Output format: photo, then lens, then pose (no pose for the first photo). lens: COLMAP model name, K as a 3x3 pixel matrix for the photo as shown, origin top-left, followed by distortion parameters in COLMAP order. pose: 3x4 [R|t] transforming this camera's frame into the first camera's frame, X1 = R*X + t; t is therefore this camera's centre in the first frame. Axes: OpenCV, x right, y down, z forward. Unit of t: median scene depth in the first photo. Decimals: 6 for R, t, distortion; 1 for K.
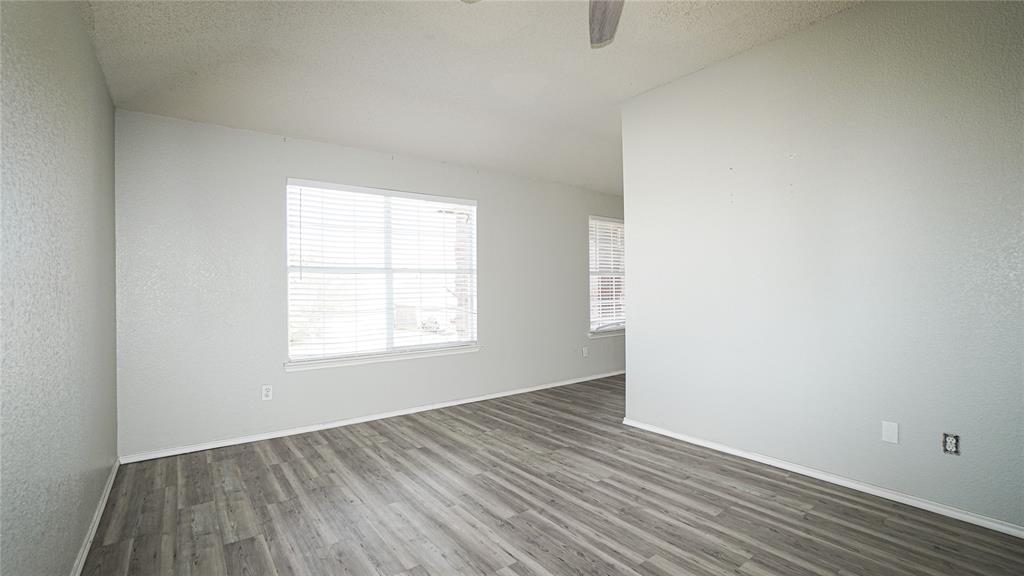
lens RADIAL K [[453.4, 0, 509.2], [0, 453.4, 285.1], [0, 0, 1]] dist [-0.051479, 0.016941]
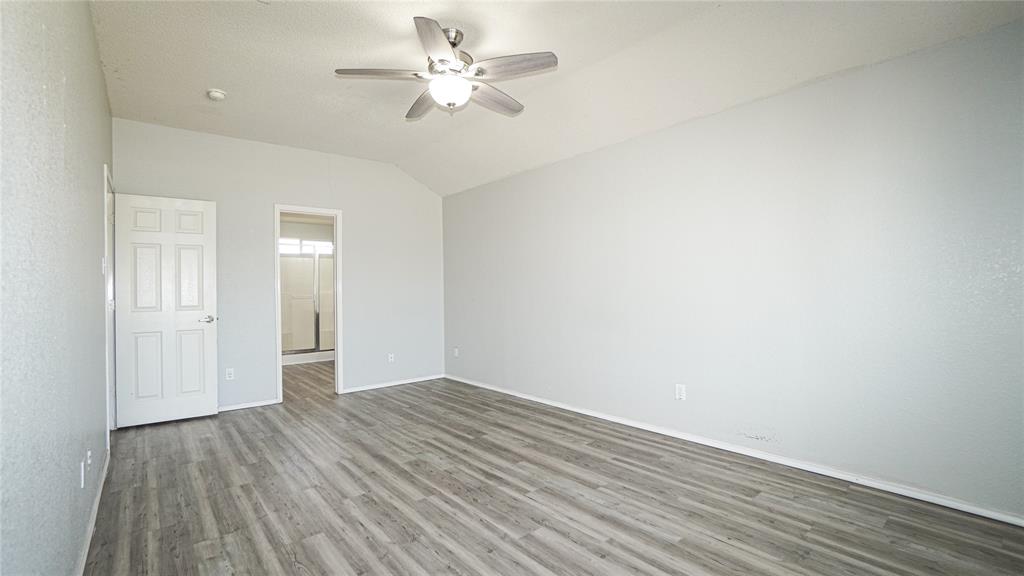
lens RADIAL K [[453.4, 0, 510.9], [0, 453.4, 286.6], [0, 0, 1]] dist [-0.051479, 0.016941]
pose [[-0.997891, 0.022531, -0.060877, 0.101090], [0.023143, 0.999688, -0.009358, 0.009416], [0.060647, -0.010747, -0.998101, 1.875525]]
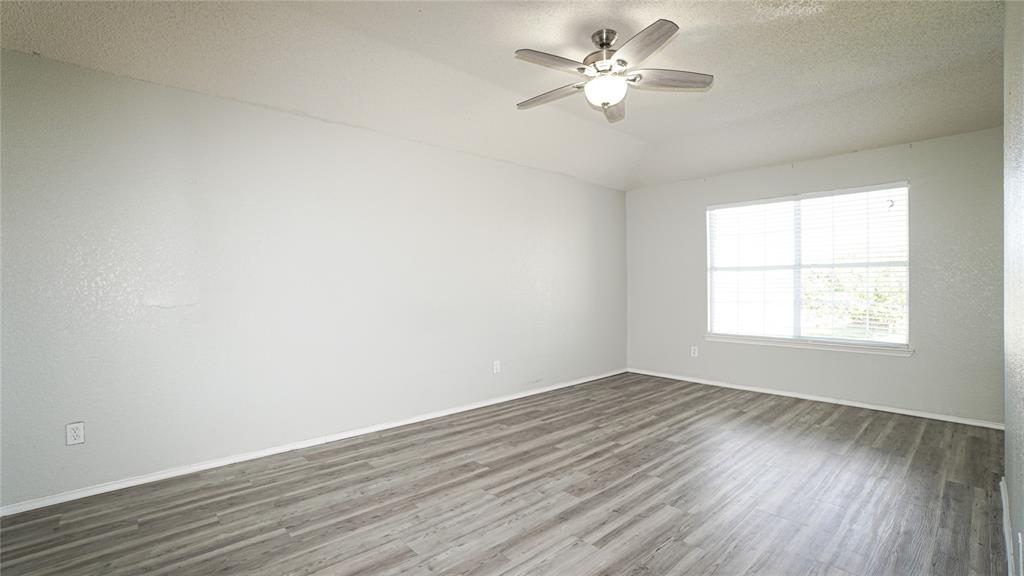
lens RADIAL K [[453.4, 0, 512.4], [0, 453.4, 287.7], [0, 0, 1]] dist [-0.051479, 0.016941]
pose [[0.107930, 0.012943, -0.994074, 1.330839], [0.006698, 0.999883, 0.013746, -0.002173], [0.994136, -0.008142, 0.107830, 0.324140]]
